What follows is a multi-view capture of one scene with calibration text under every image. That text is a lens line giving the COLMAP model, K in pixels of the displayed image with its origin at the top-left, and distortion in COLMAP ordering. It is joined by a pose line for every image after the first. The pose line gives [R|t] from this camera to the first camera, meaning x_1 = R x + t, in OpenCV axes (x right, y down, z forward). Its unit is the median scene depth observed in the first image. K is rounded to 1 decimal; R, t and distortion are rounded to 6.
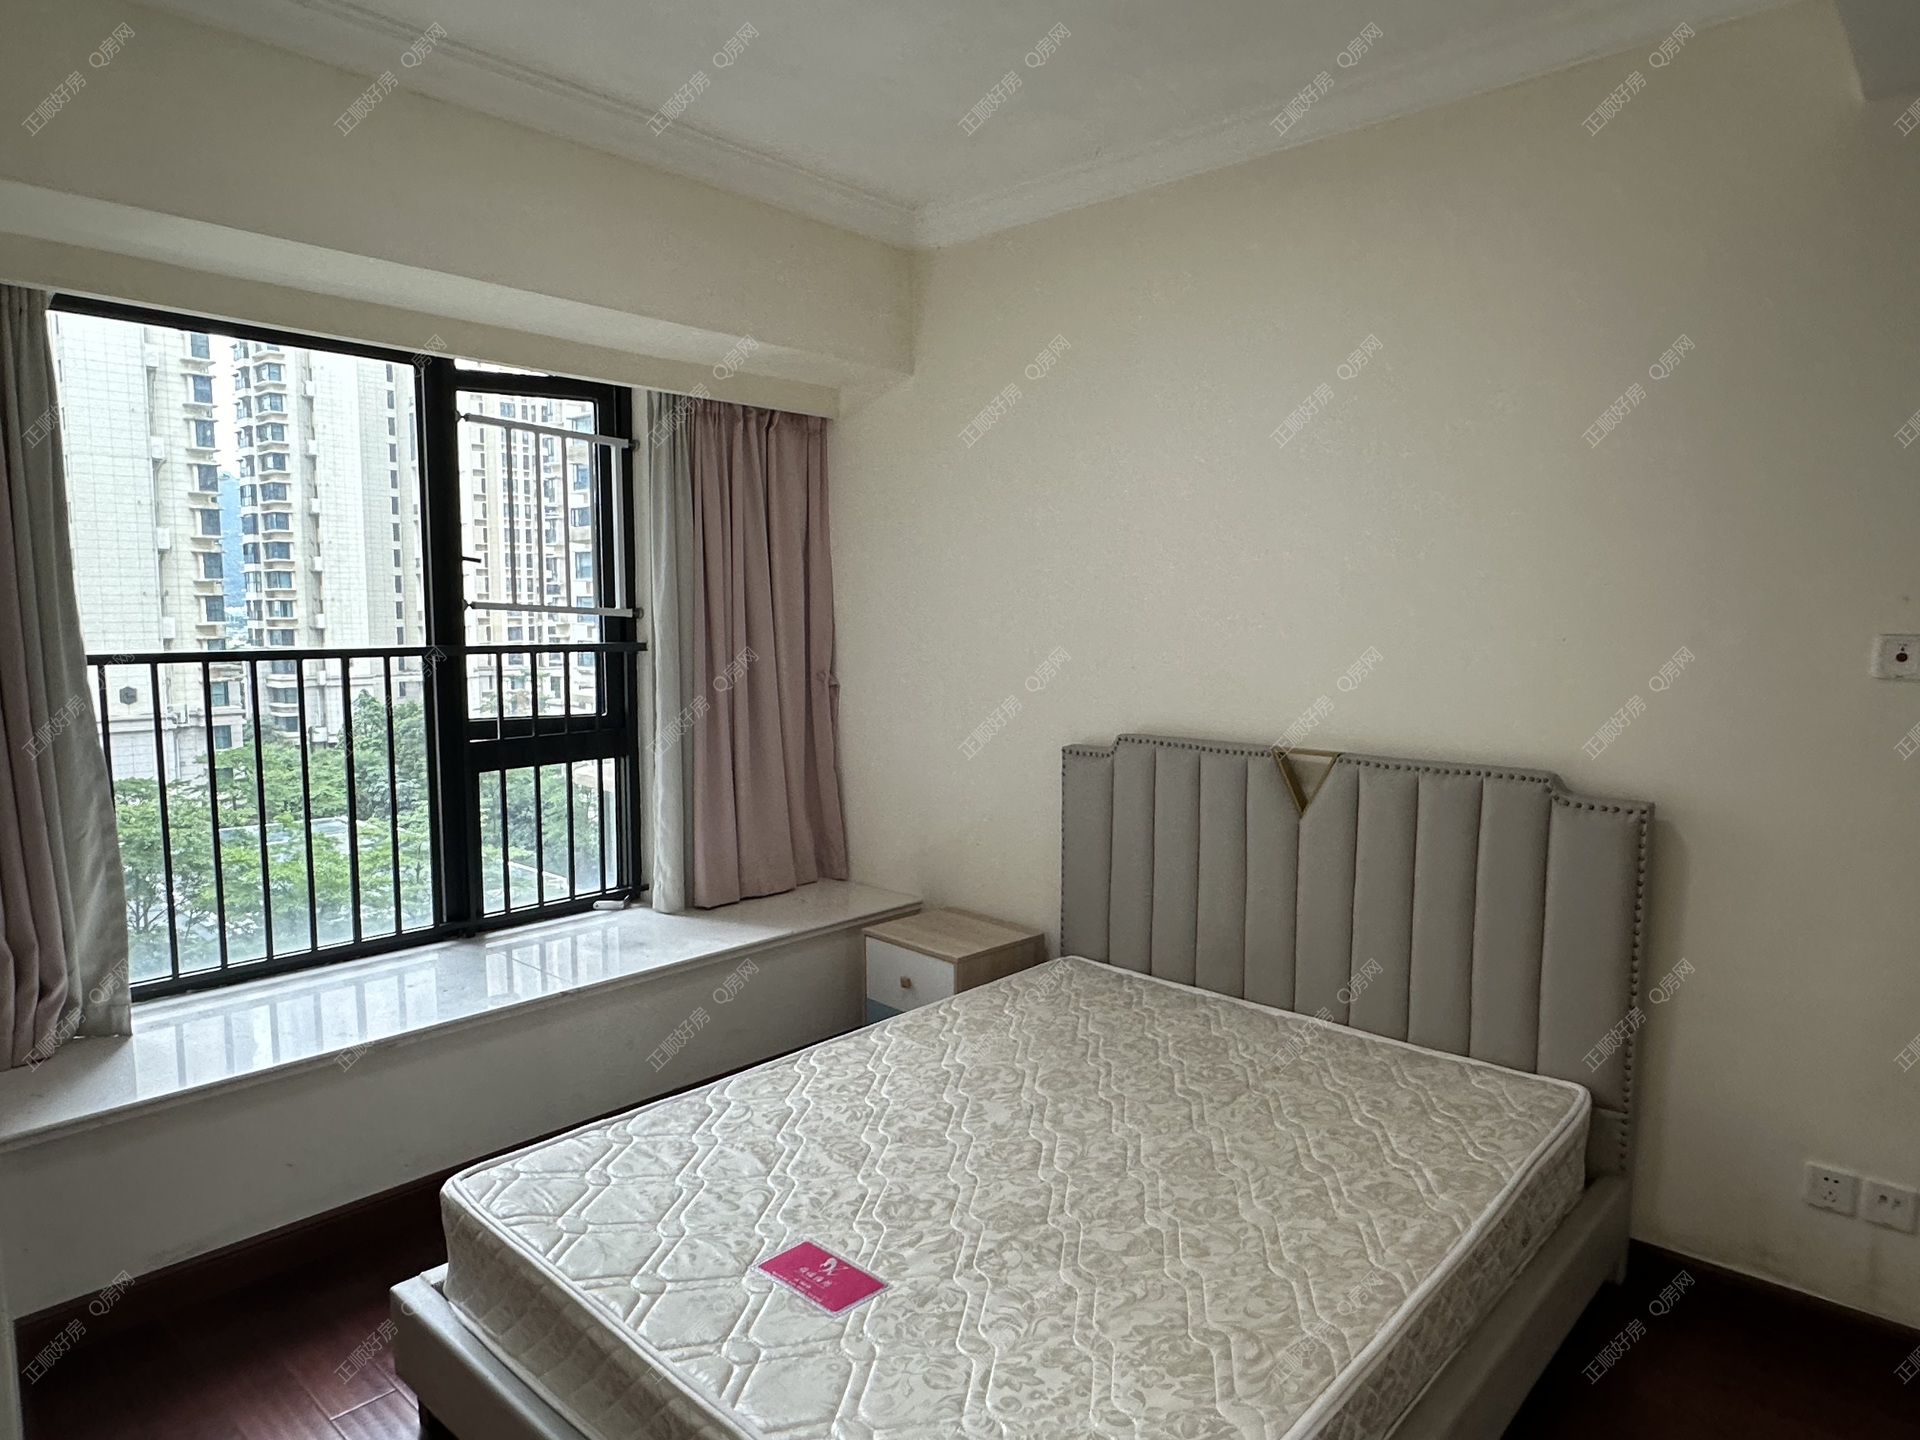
lens RADIAL K [[1171.1, 0, 949.7], [0, 1171.1, 716.8], [0, 0, 1]] dist [-0.003454, -0.003941]
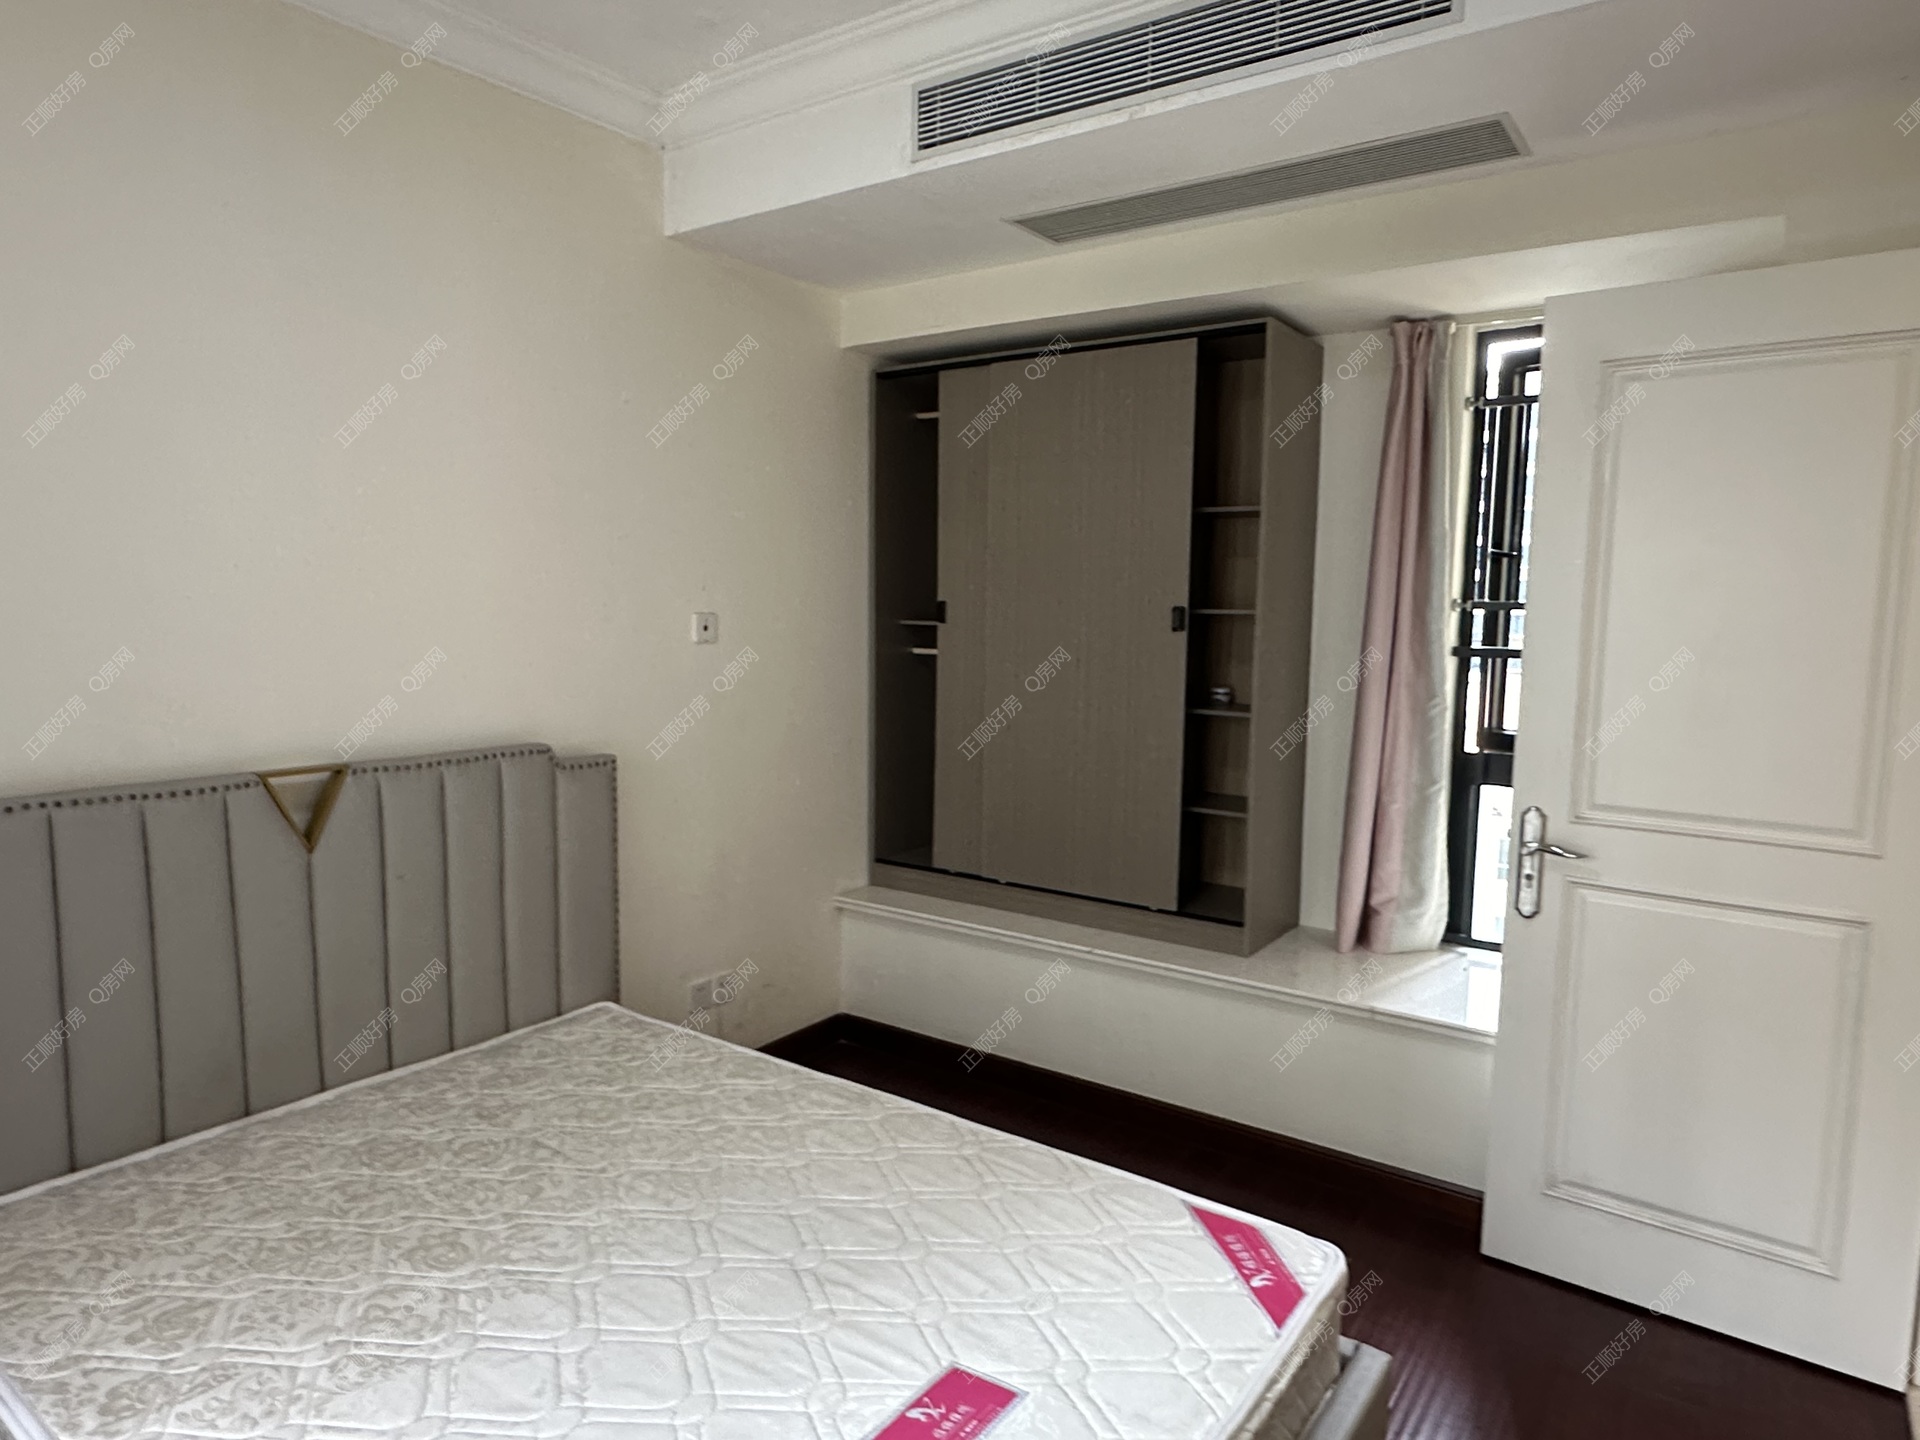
lens RADIAL K [[1171.1, 0, 948.8], [0, 1171.1, 726.6], [0, 0, 1]] dist [-0.003454, -0.003941]
pose [[-0.124989, -0.112119, 0.985803, -0.595454], [0.077535, 0.989452, 0.122364, -0.070397], [-0.989124, 0.091729, -0.114978, 0.722804]]
